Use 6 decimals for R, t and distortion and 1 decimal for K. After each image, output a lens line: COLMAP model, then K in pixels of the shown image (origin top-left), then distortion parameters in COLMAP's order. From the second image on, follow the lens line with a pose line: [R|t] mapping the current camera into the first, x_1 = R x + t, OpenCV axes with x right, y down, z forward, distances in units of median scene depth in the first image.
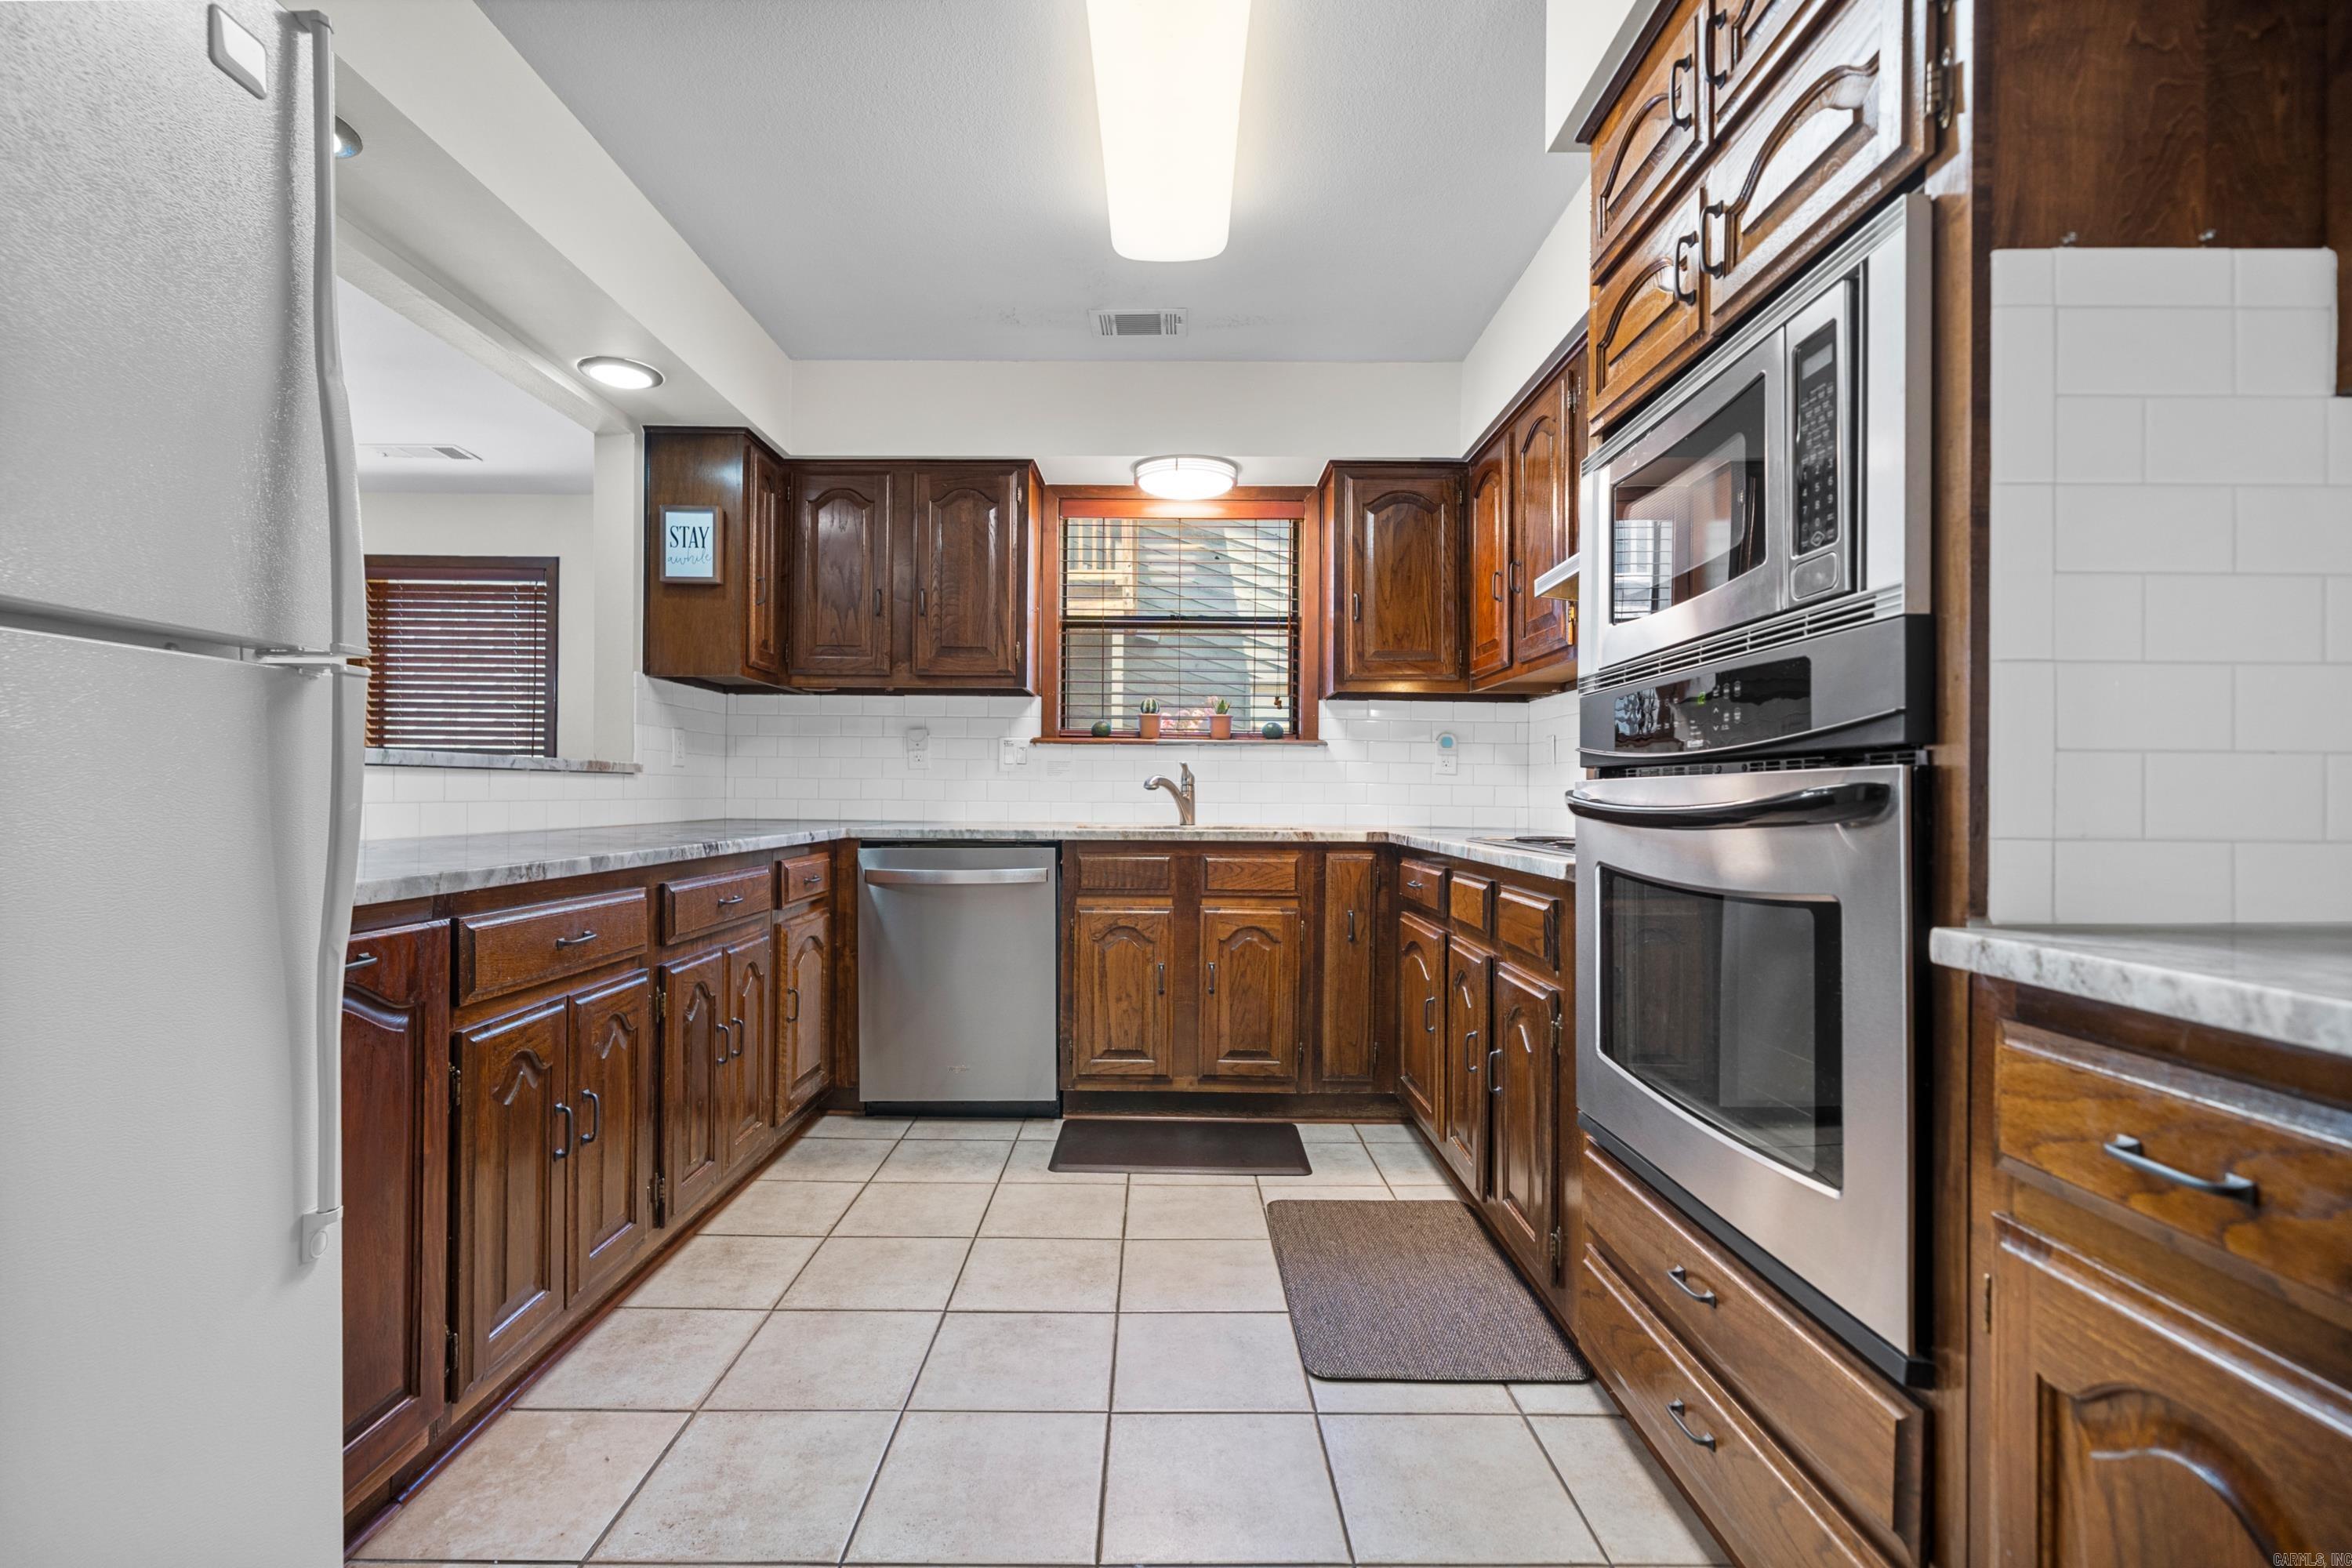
lens RADIAL K [[1041.2, 0, 1176.0], [0, 1041.2, 784.0], [0, 0, 1]] dist [-0.017749, -0.000006]
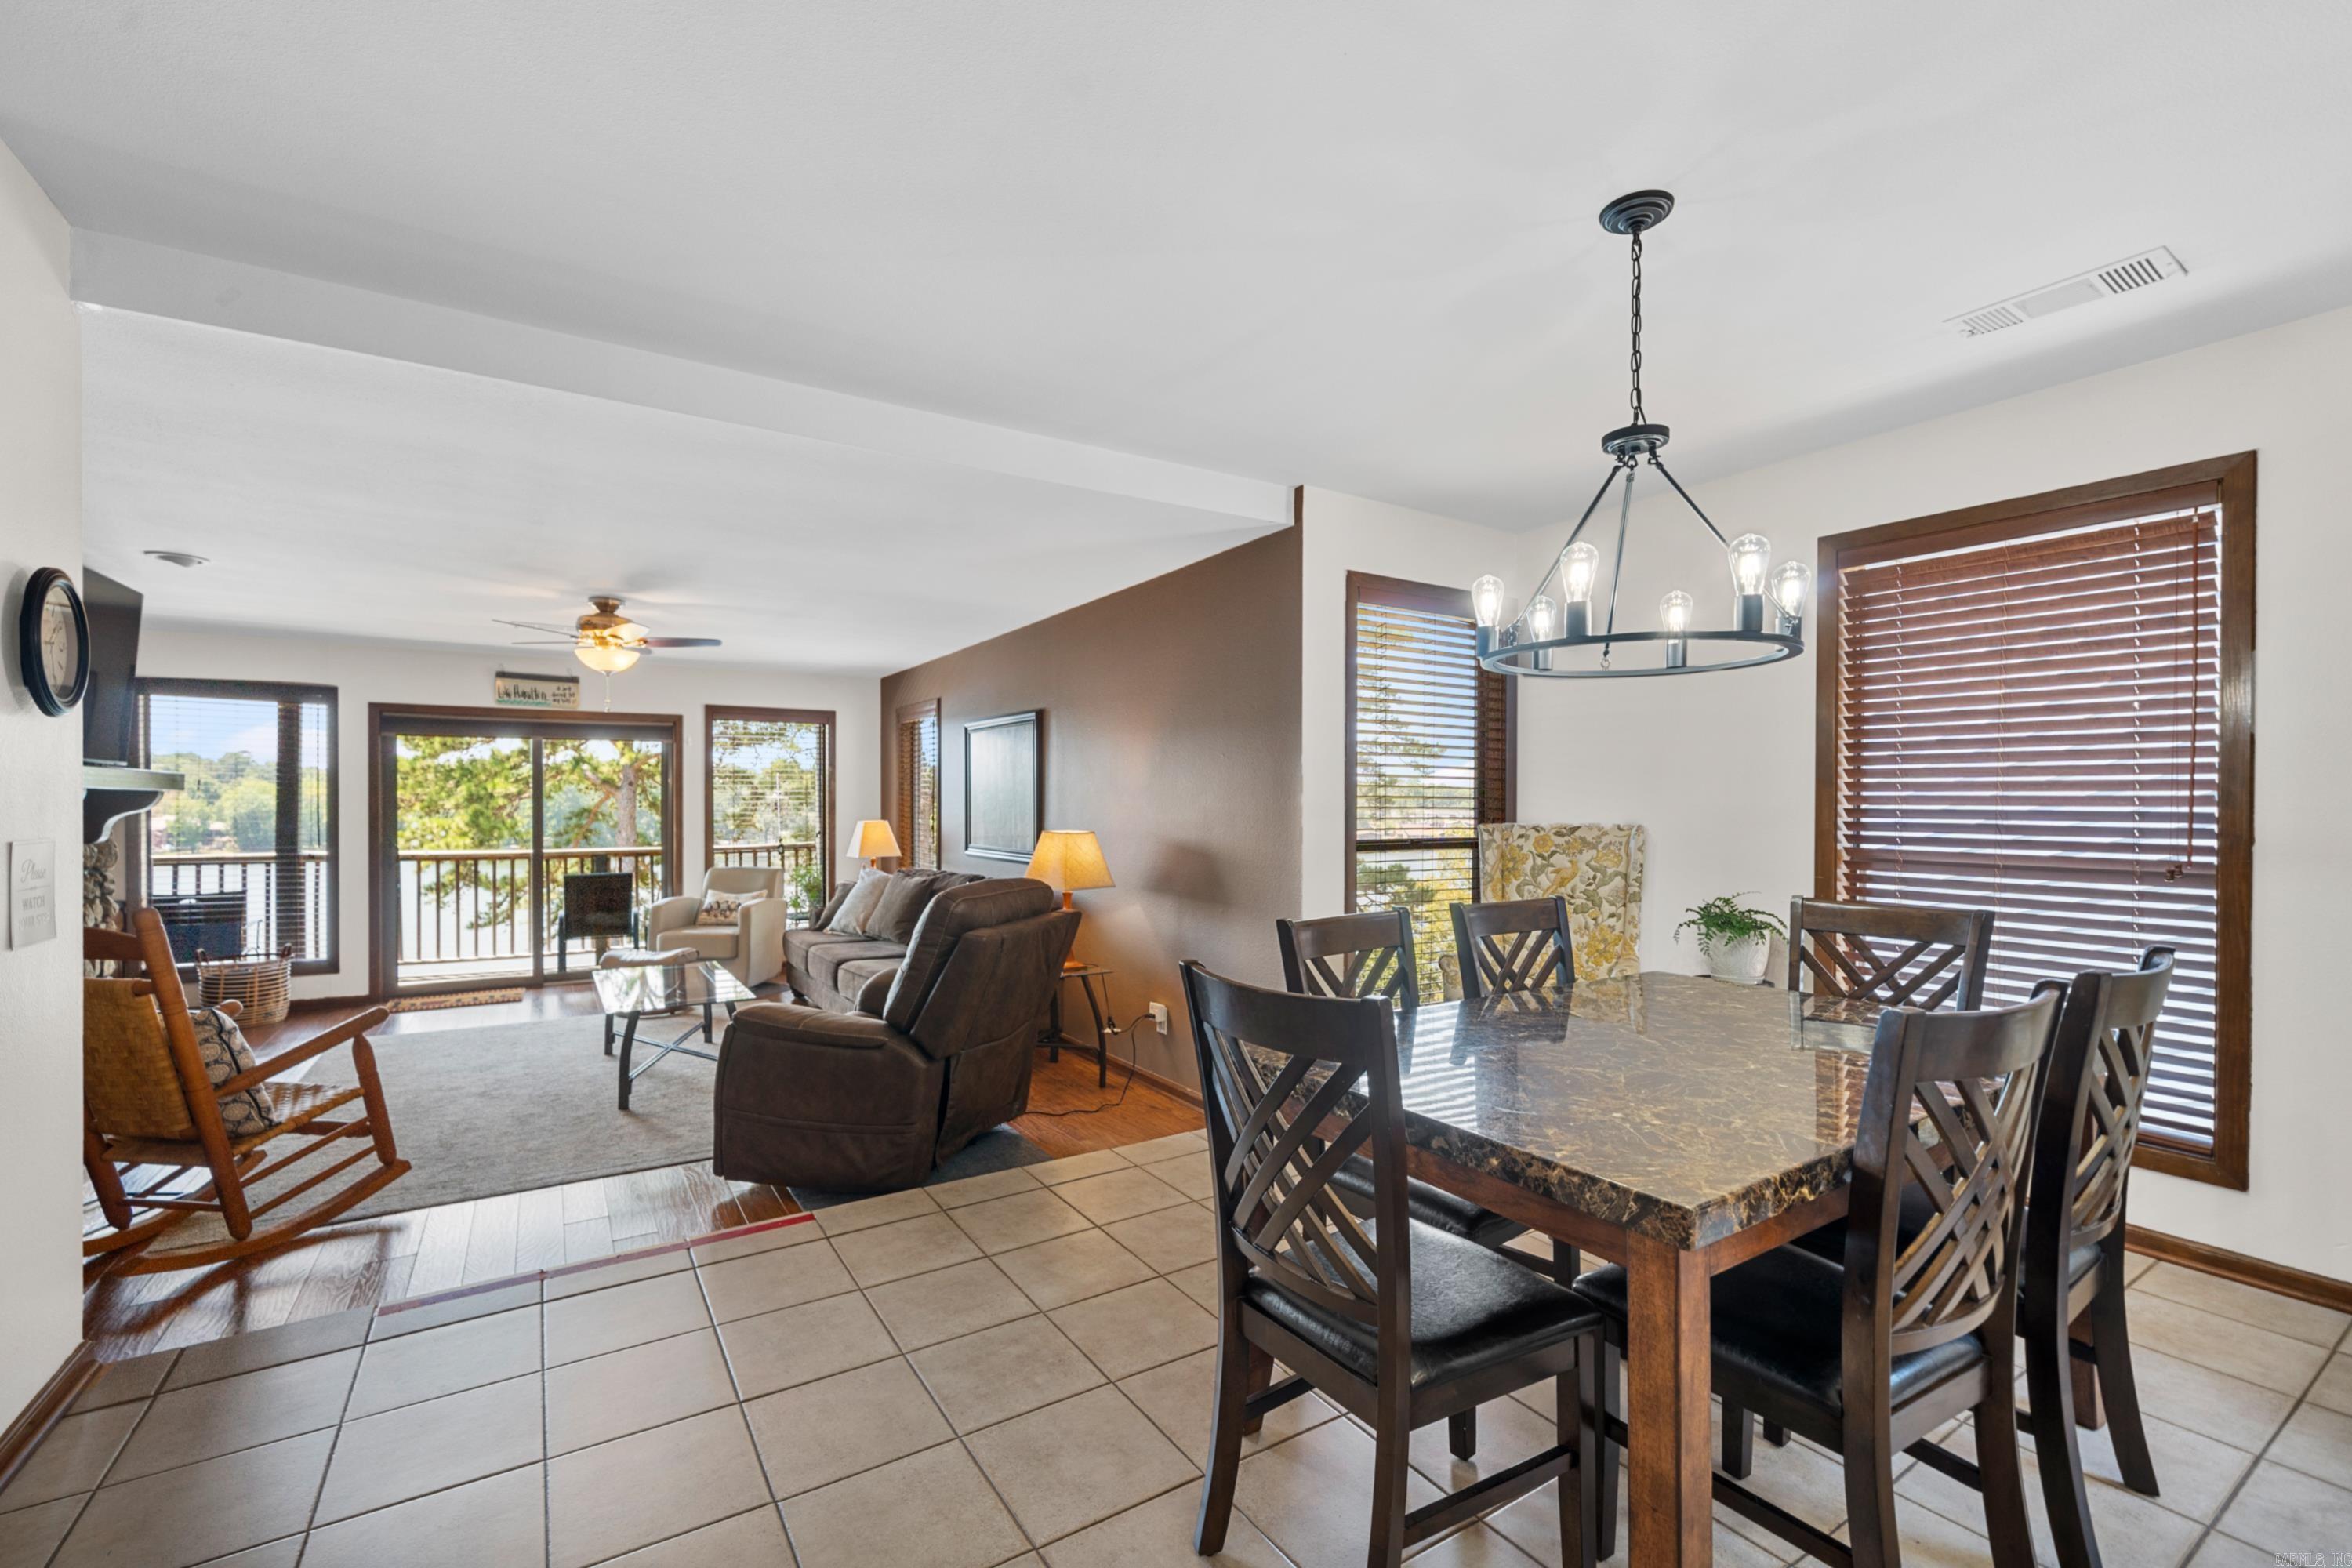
lens RADIAL K [[972.4, 0, 1166.7], [0, 972.4, 810.2], [0, 0, 1]] dist [0.001764, 0.000202]
pose [[0.525397, 0.000500, -0.850857, -0.673565], [0.005980, 0.999973, 0.004280, -0.058452], [0.850837, -0.007337, 0.525379, 0.378433]]
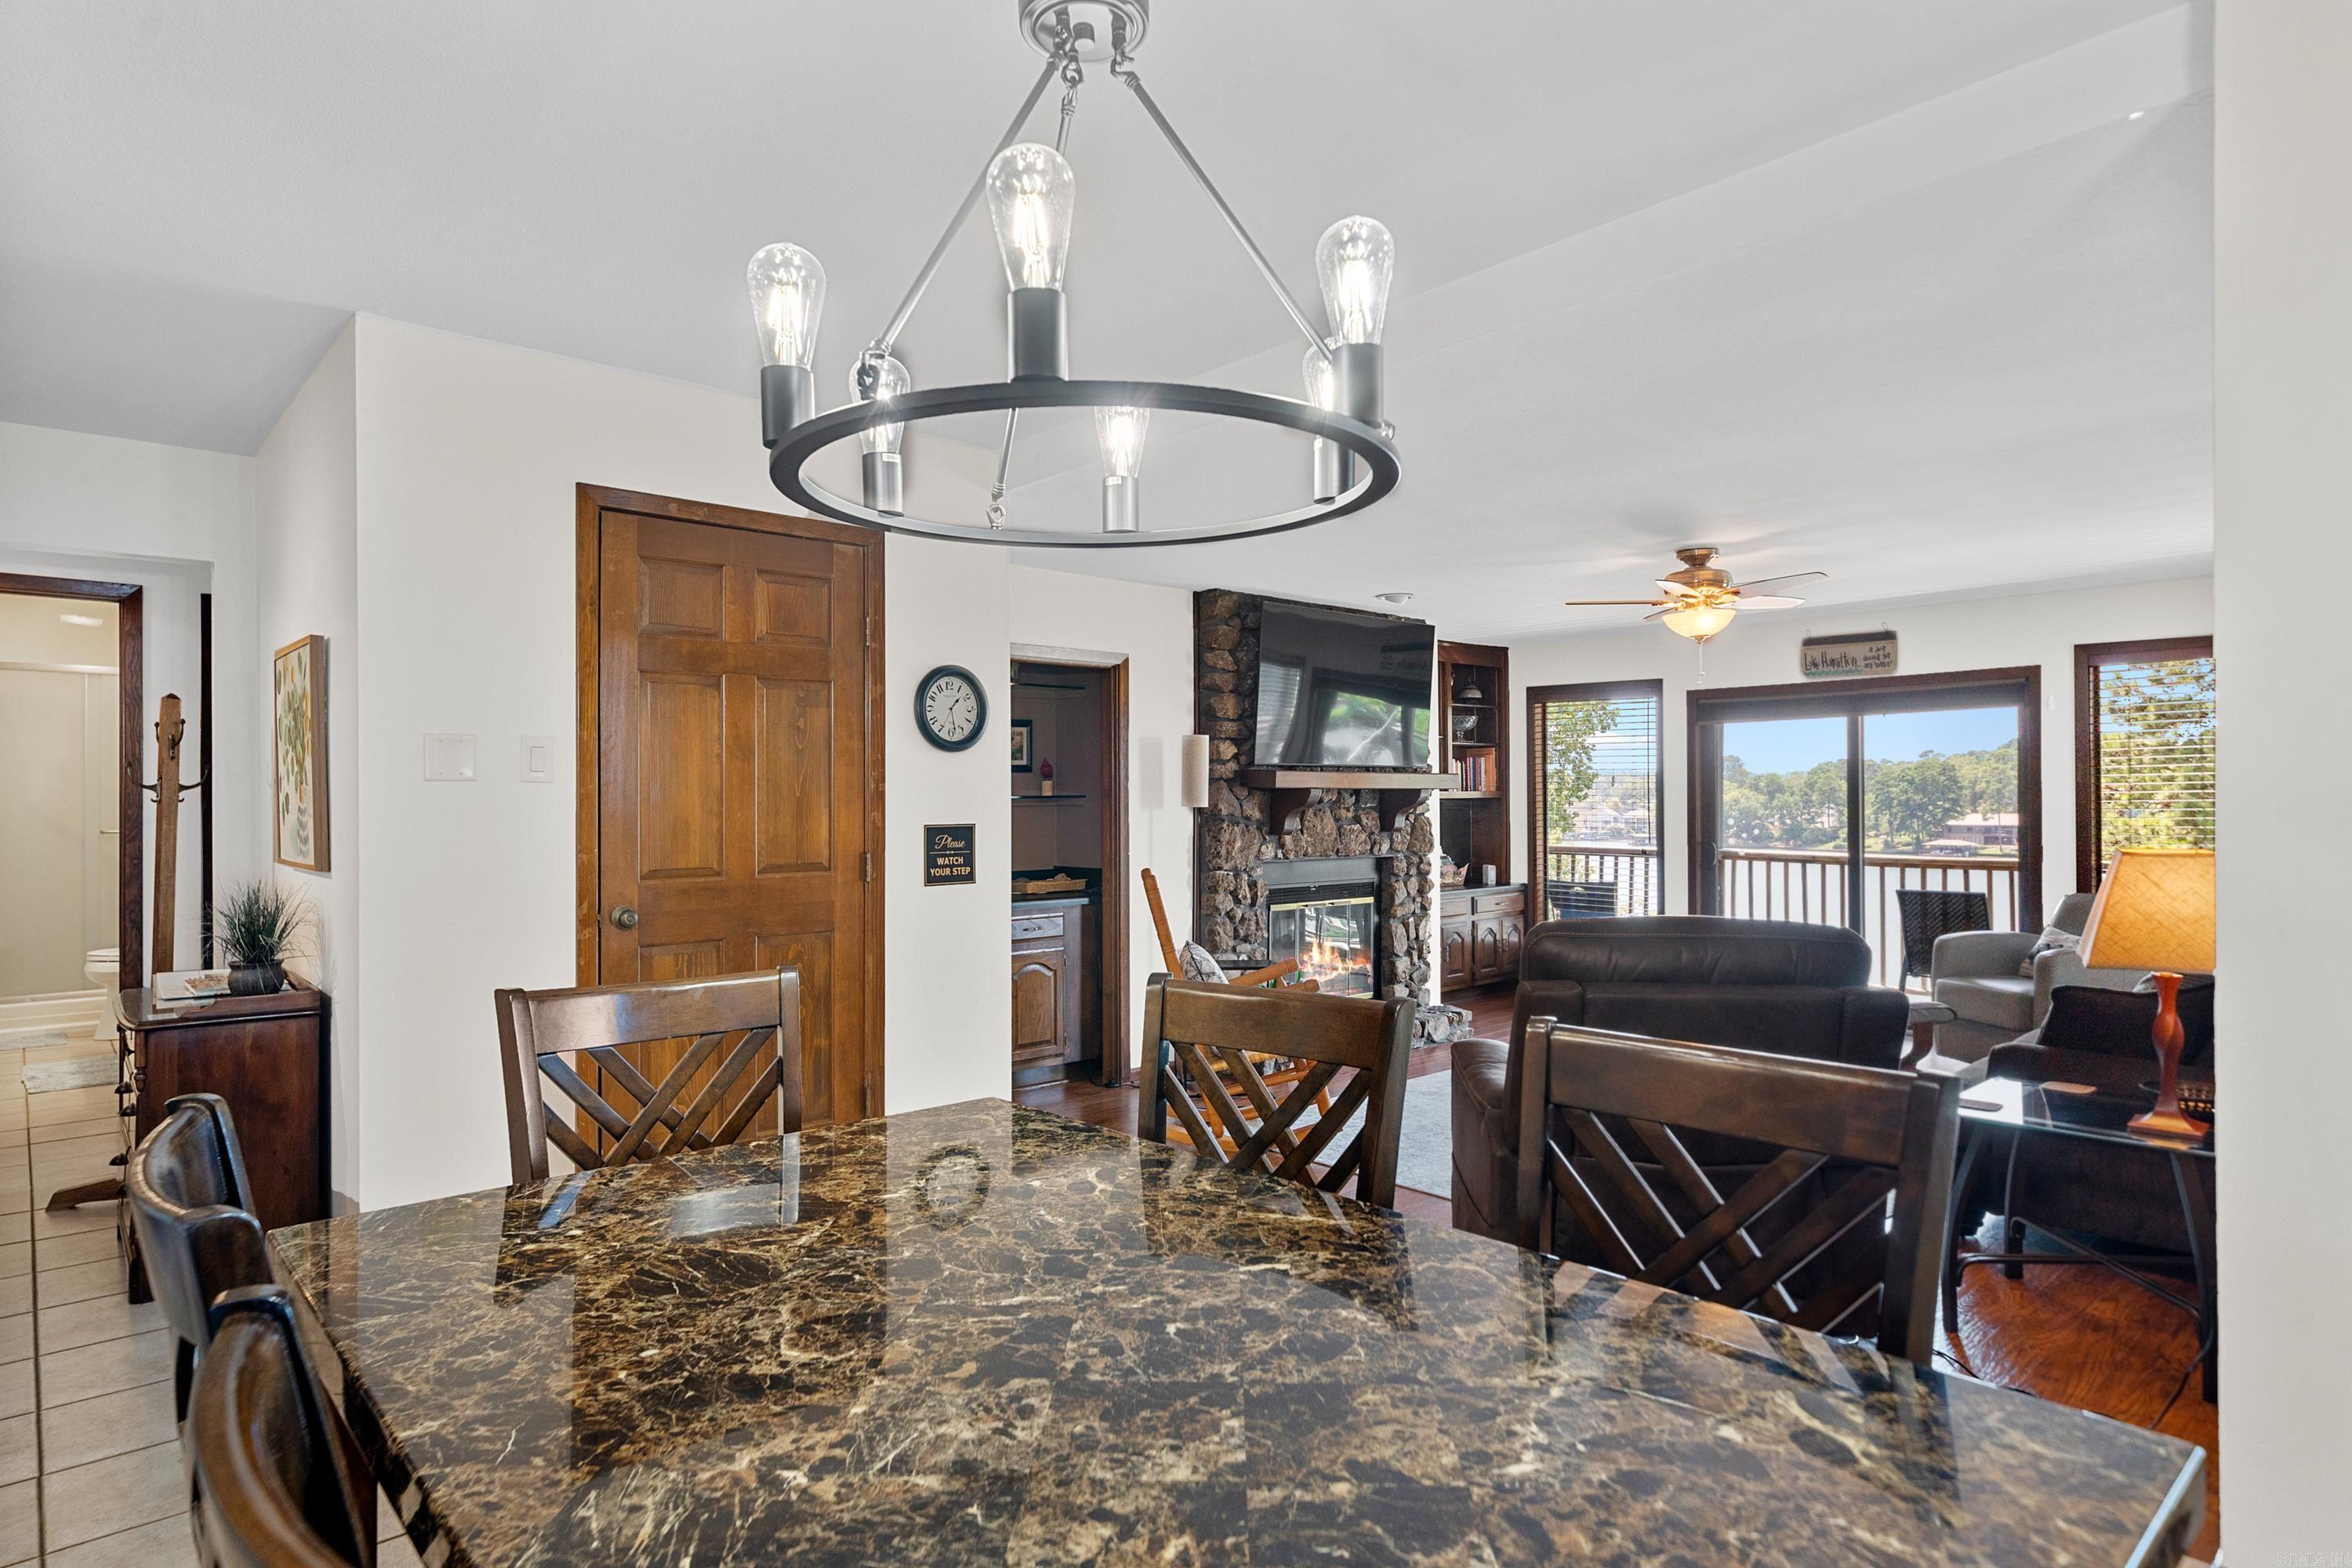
lens RADIAL K [[1297.7, 0, 1155.4], [0, 1297.7, 794.9], [0, 0, 1]] dist [0.001101, 0.000186]
pose [[-0.751882, -0.004204, -0.659284, -0.801095], [0.005038, 0.999914, -0.012121, -0.054573], [0.659279, -0.012435, -0.751796, 1.215244]]
